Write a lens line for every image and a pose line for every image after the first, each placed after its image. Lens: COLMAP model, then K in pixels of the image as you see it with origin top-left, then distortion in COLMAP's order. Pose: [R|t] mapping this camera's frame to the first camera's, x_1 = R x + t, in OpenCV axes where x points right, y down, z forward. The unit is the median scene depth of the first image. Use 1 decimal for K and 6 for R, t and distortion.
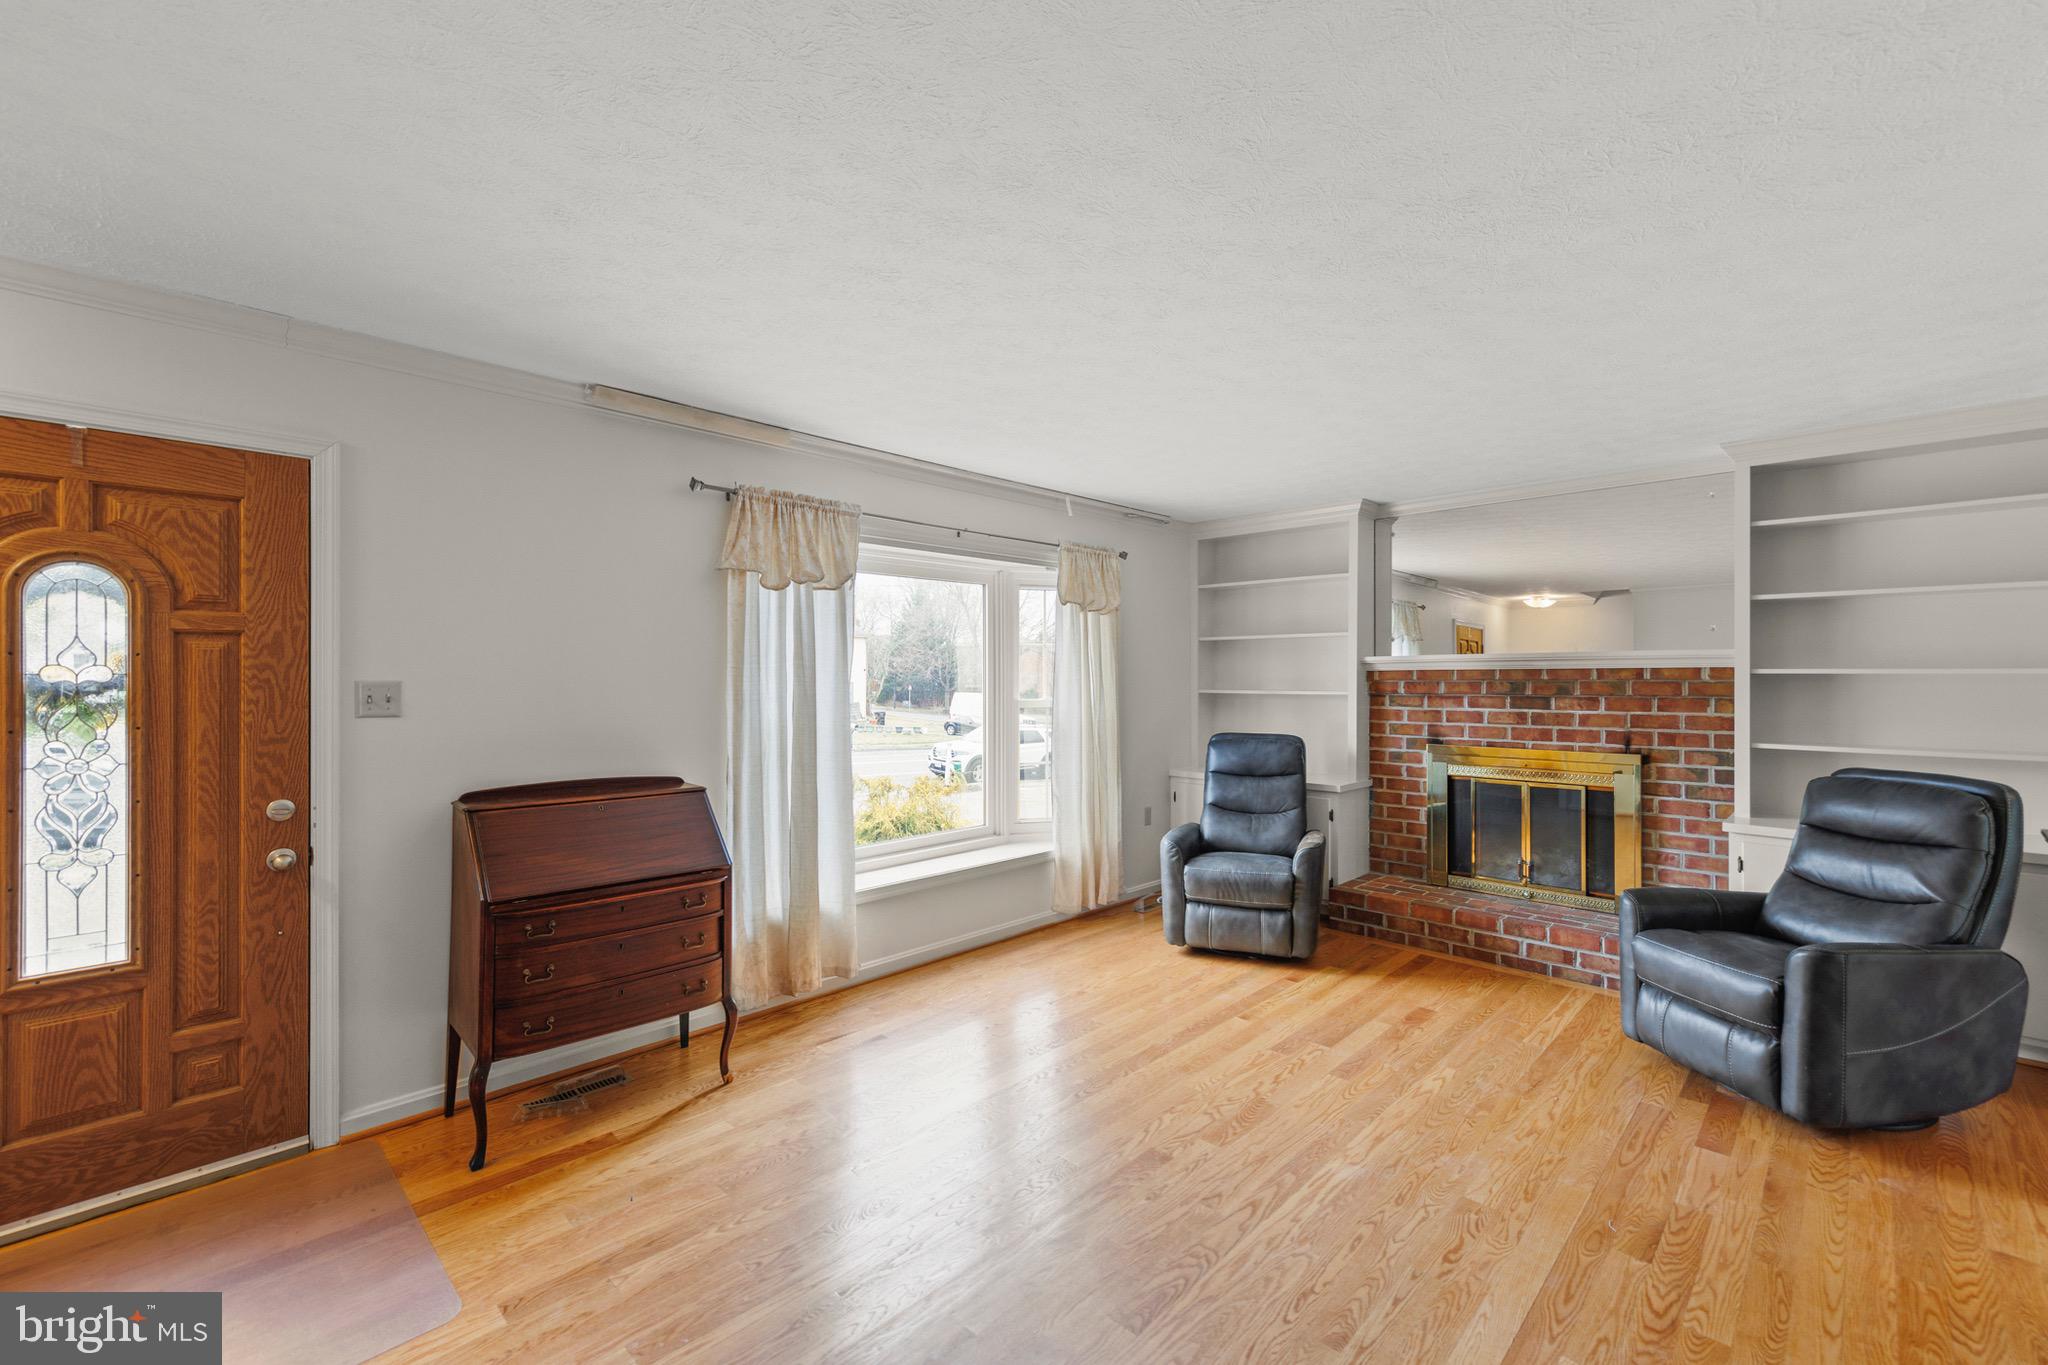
lens RADIAL K [[861.2, 0, 1028.3], [0, 861.2, 677.2], [0, 0, 1]] dist [0.006933, -0.000828]
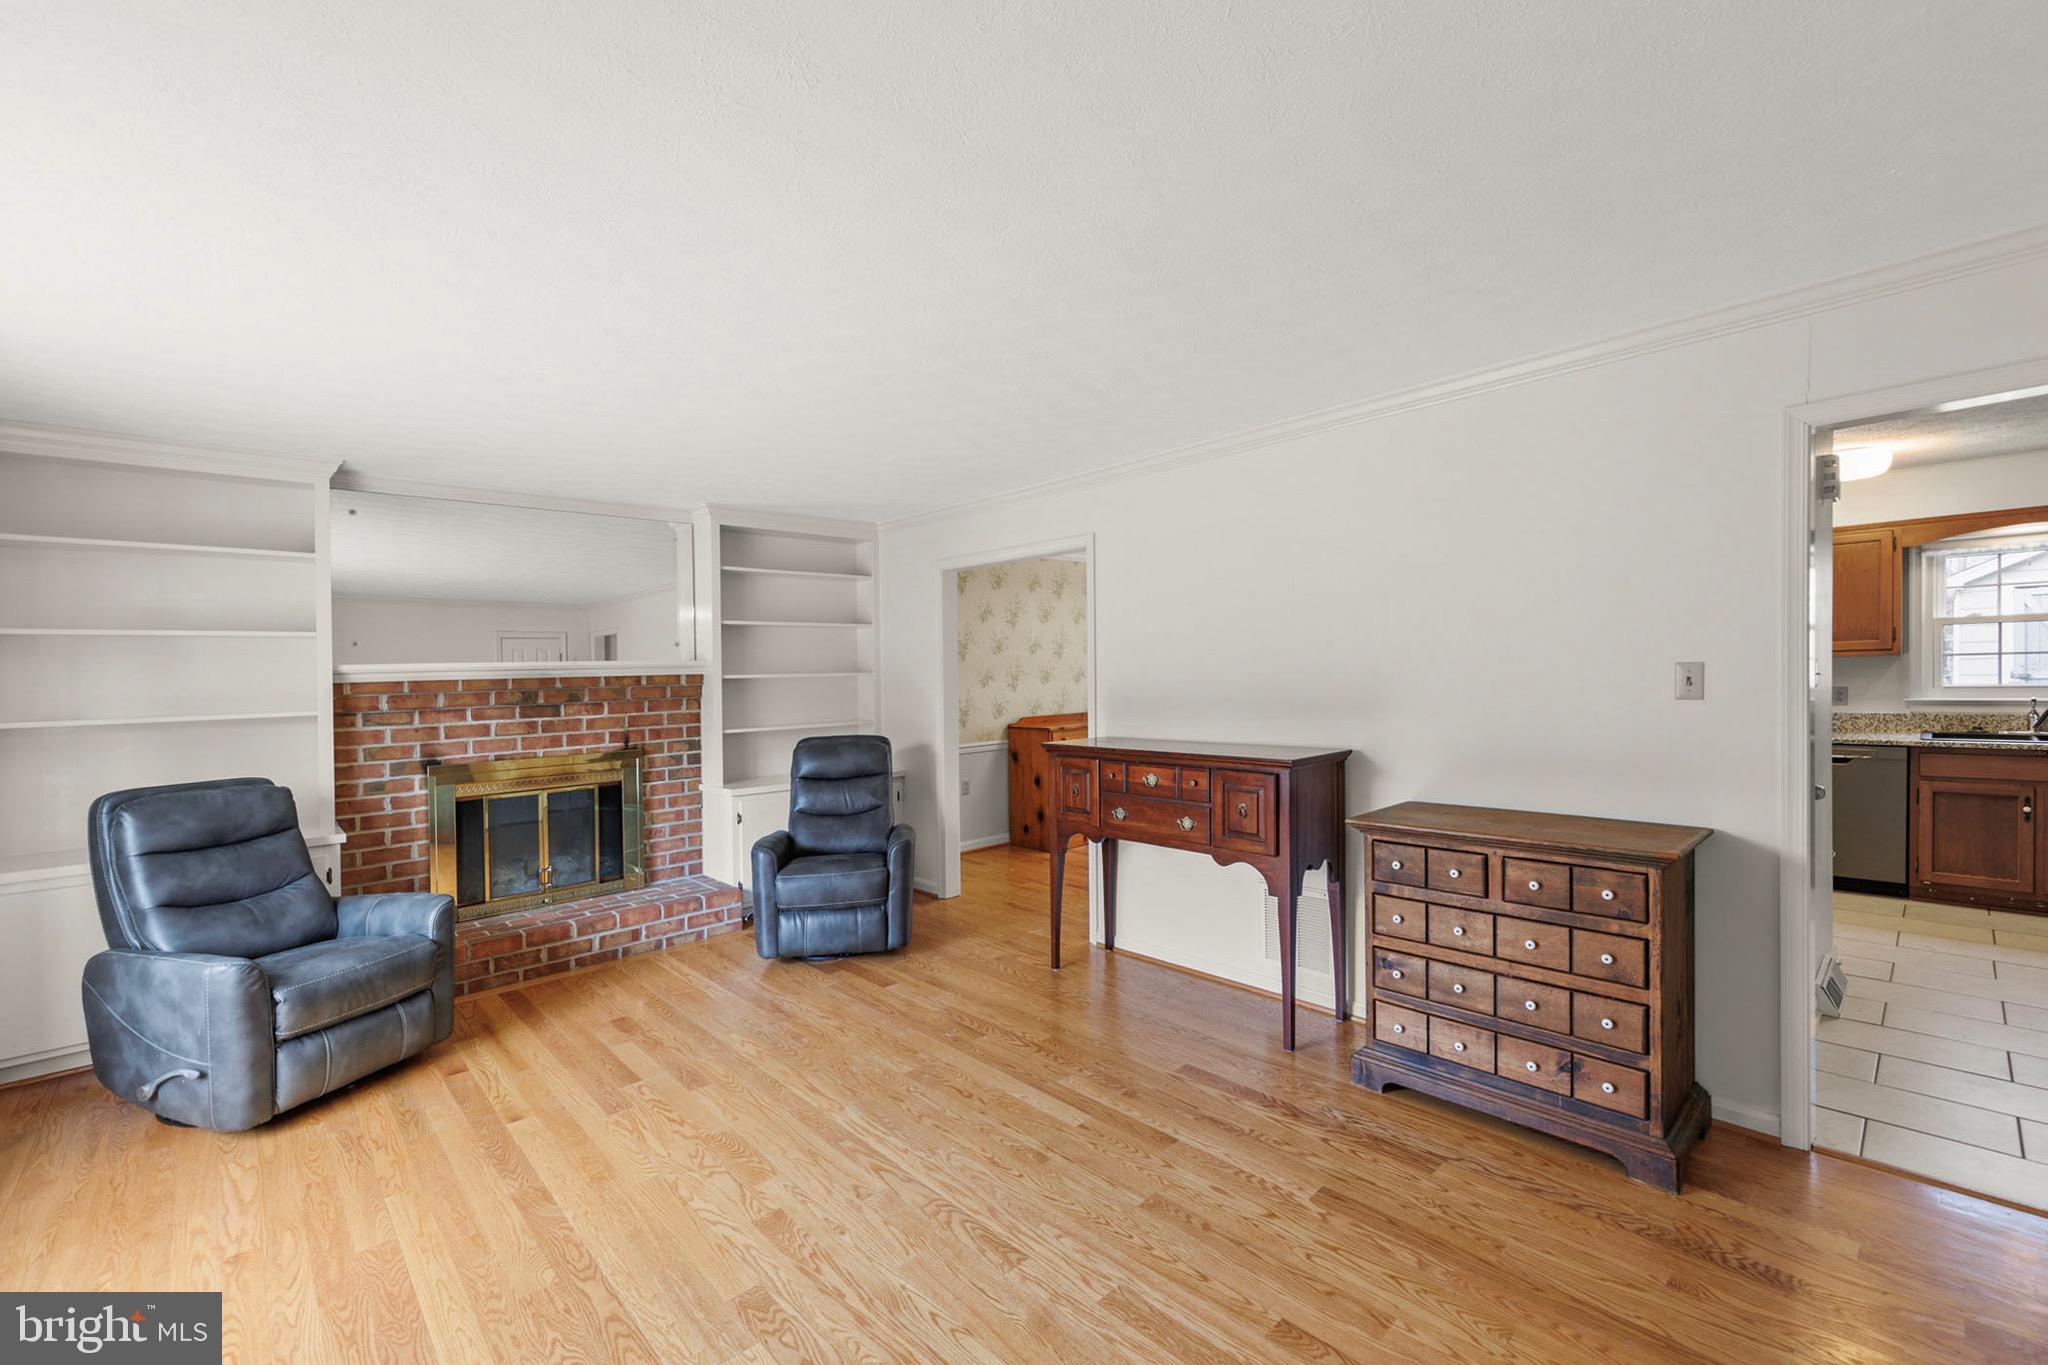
lens RADIAL K [[861.2, 0, 1034.9], [0, 861.2, 699.2], [0, 0, 1]] dist [0.006933, -0.000828]
pose [[0.041915, -0.031891, 0.998612, -0.450212], [0.029141, 0.999104, 0.030684, 0.001758], [-0.998696, 0.027814, 0.042807, 0.429433]]
